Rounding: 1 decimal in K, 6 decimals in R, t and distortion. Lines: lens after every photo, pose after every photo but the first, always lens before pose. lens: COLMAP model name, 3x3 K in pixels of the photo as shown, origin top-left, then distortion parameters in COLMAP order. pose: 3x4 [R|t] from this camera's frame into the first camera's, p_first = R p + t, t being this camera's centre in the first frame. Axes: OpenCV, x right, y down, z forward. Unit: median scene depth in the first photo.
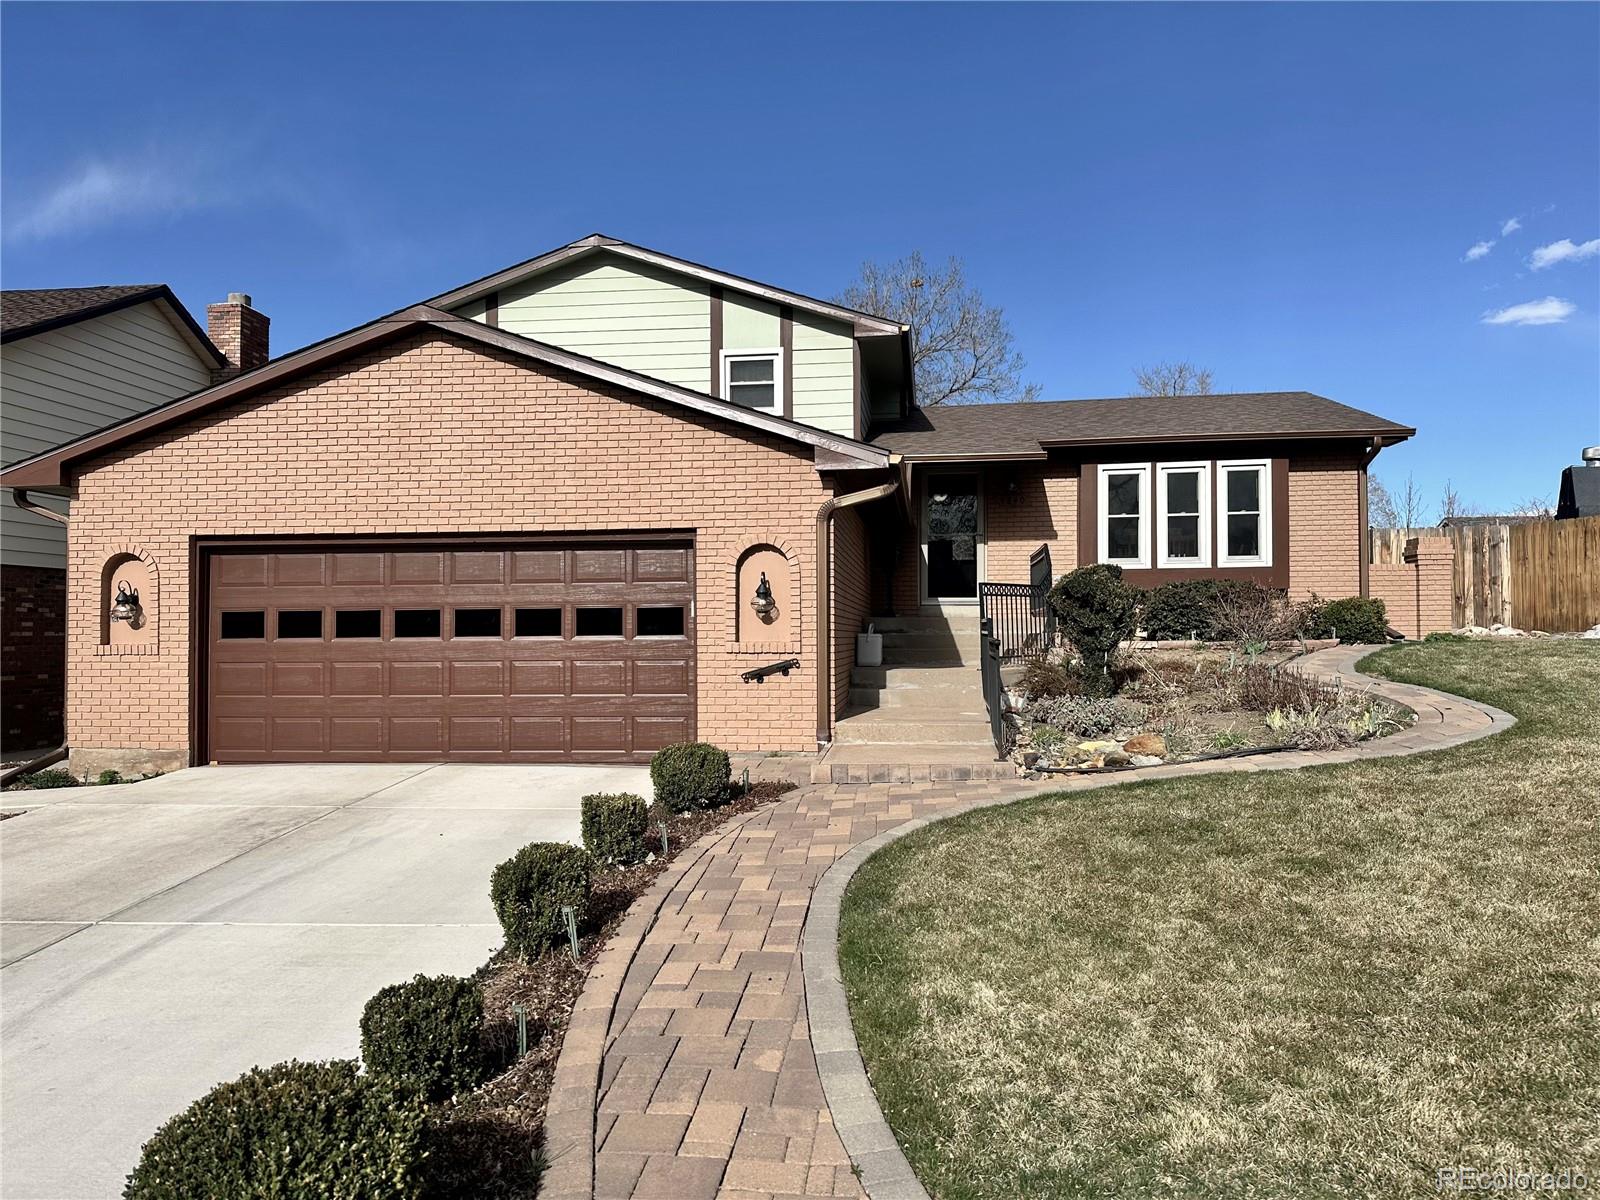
lens RADIAL K [[1113.4, 0, 800.0], [0, 1113.4, 600.0], [0, 0, 1]] dist [0.056023, -0.000149]
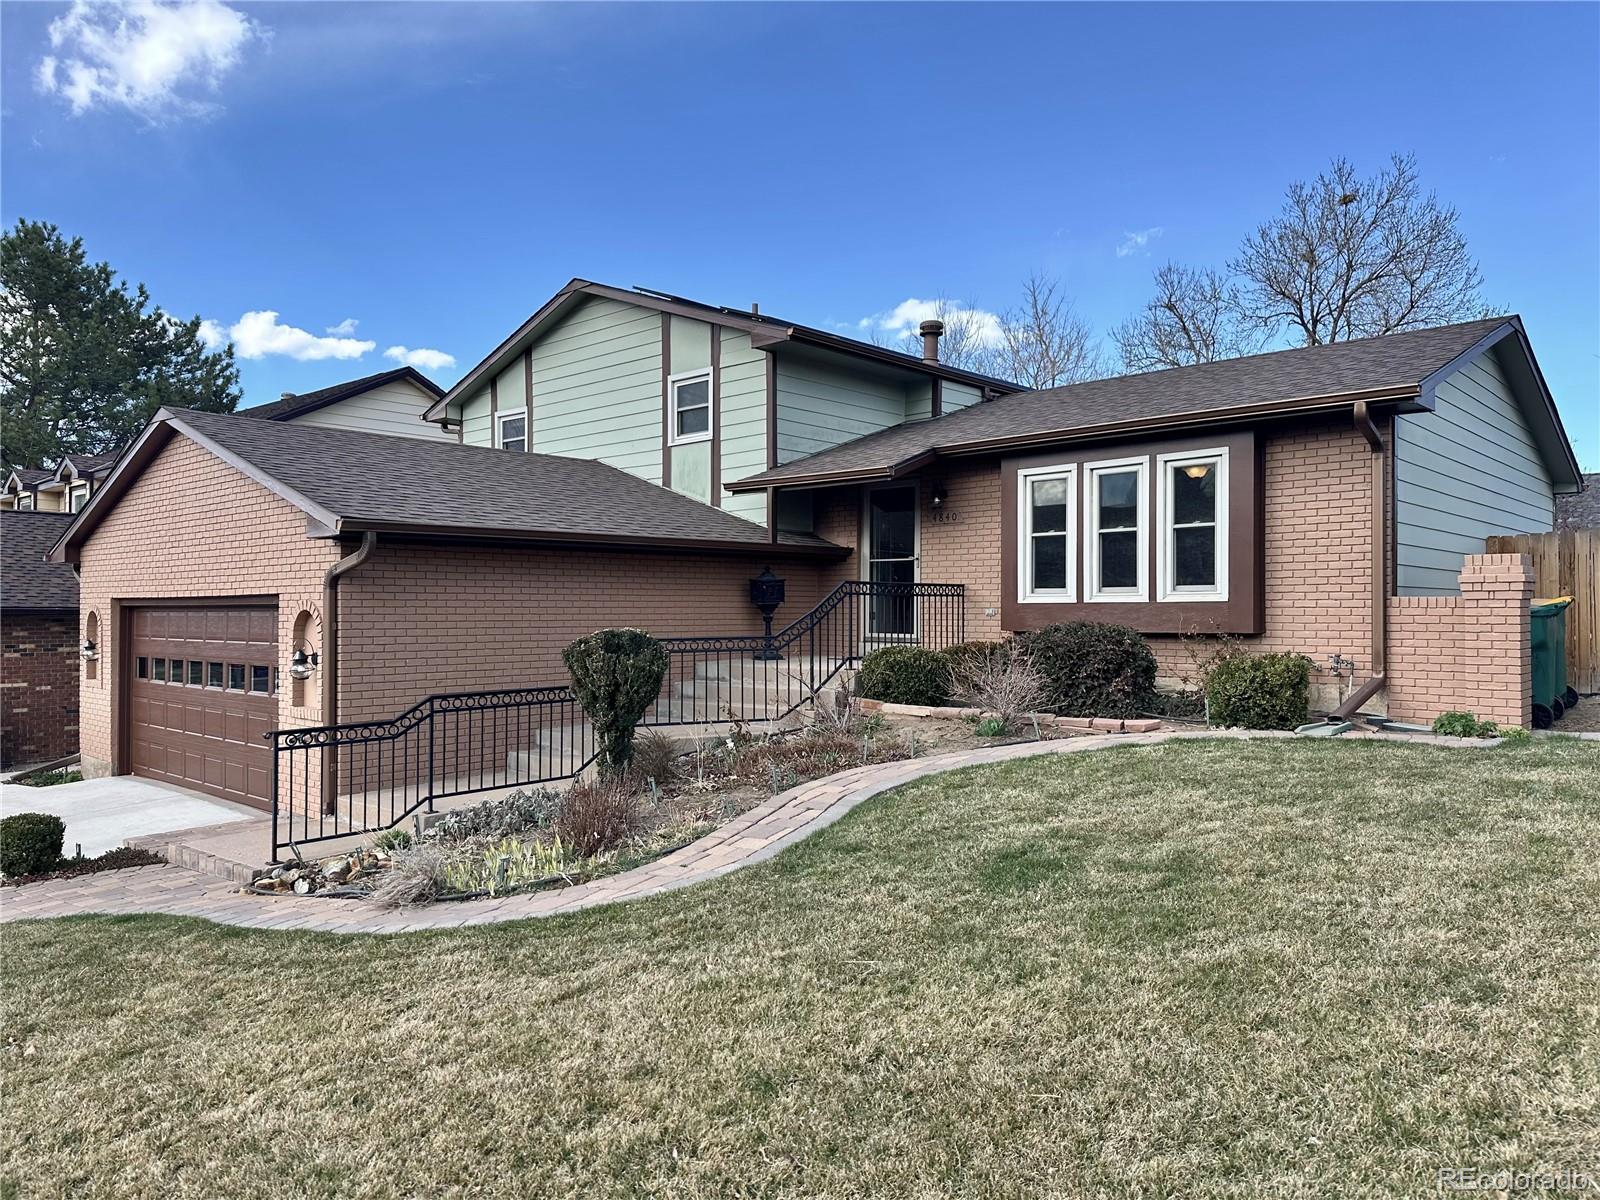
lens RADIAL K [[1113.4, 0, 800.0], [0, 1113.4, 600.0], [0, 0, 1]] dist [0.056023, -0.000149]
pose [[0.816986, -0.001624, -0.576656, 0.596027], [0.012289, 0.999818, 0.014595, -0.043345], [0.576527, -0.019011, 0.816857, 0.275782]]
